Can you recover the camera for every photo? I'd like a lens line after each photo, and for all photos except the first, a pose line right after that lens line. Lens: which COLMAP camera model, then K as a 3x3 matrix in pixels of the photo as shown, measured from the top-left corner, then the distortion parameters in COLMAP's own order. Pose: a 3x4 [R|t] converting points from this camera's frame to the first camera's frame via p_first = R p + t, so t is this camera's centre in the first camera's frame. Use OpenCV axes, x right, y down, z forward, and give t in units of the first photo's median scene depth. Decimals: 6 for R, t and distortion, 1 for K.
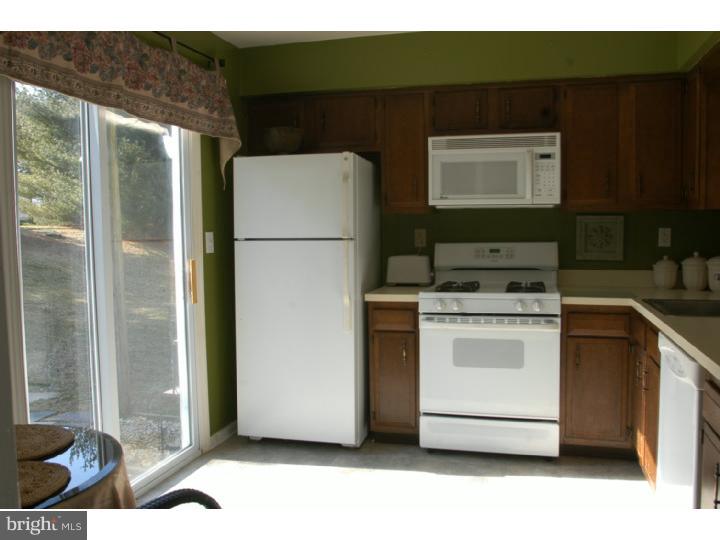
lens RADIAL K [[626.7, 0, 364.7], [0, 626.7, 263.7], [0, 0, 1]] dist [-0.108391, 0.090992]
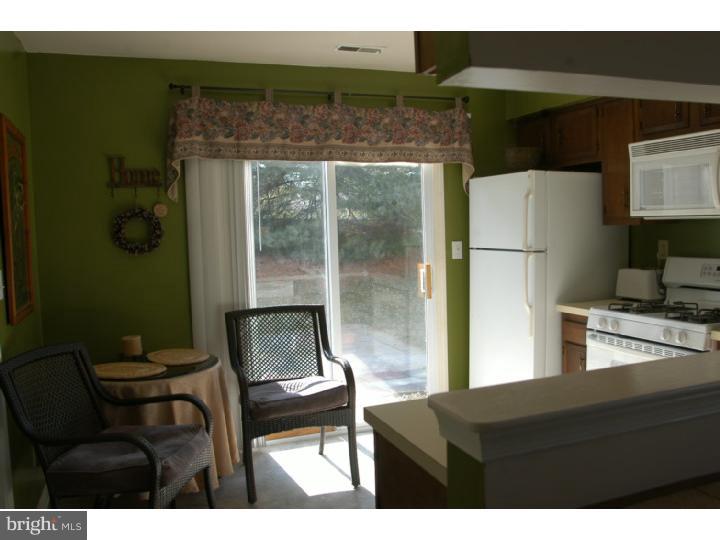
lens RADIAL K [[626.7, 0, 364.8], [0, 626.7, 264.7], [0, 0, 1]] dist [-0.108391, 0.090992]
pose [[0.583959, 0.045985, -0.810480, 0.655184], [-0.029134, 0.998938, 0.035686, -0.045315], [0.811260, 0.002774, 0.584679, 0.146529]]
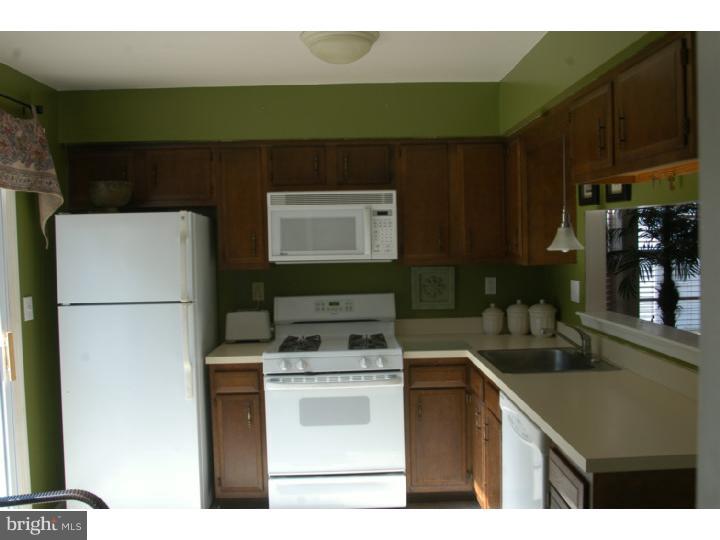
lens RADIAL K [[626.7, 0, 364.3], [0, 626.7, 265.7], [0, 0, 1]] dist [-0.108391, 0.090992]
pose [[0.958679, -0.022542, 0.283597, -0.033894], [0.030677, 0.999235, -0.024275, -0.061747], [-0.282833, 0.031972, 0.958636, 0.015993]]
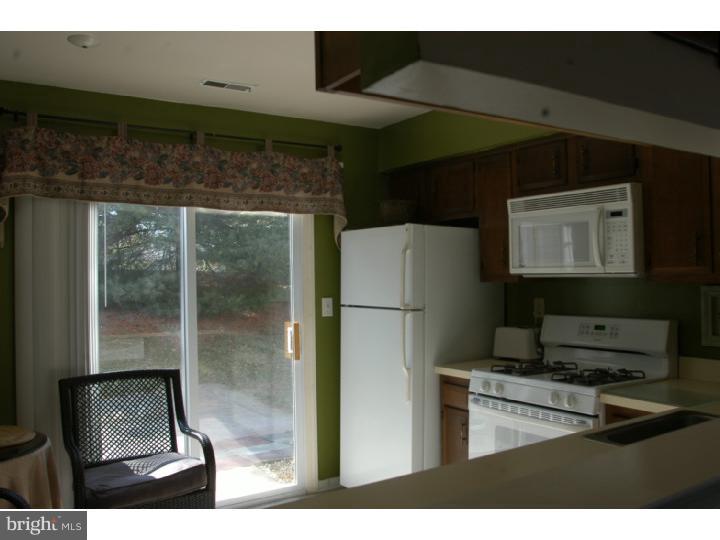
lens RADIAL K [[626.7, 0, 364.8], [0, 626.7, 264.9], [0, 0, 1]] dist [-0.108391, 0.090992]
pose [[0.751638, -0.009686, -0.659504, 0.570596], [-0.037416, 0.997656, -0.057296, -0.049576], [0.658513, 0.067742, 0.749514, 0.193629]]
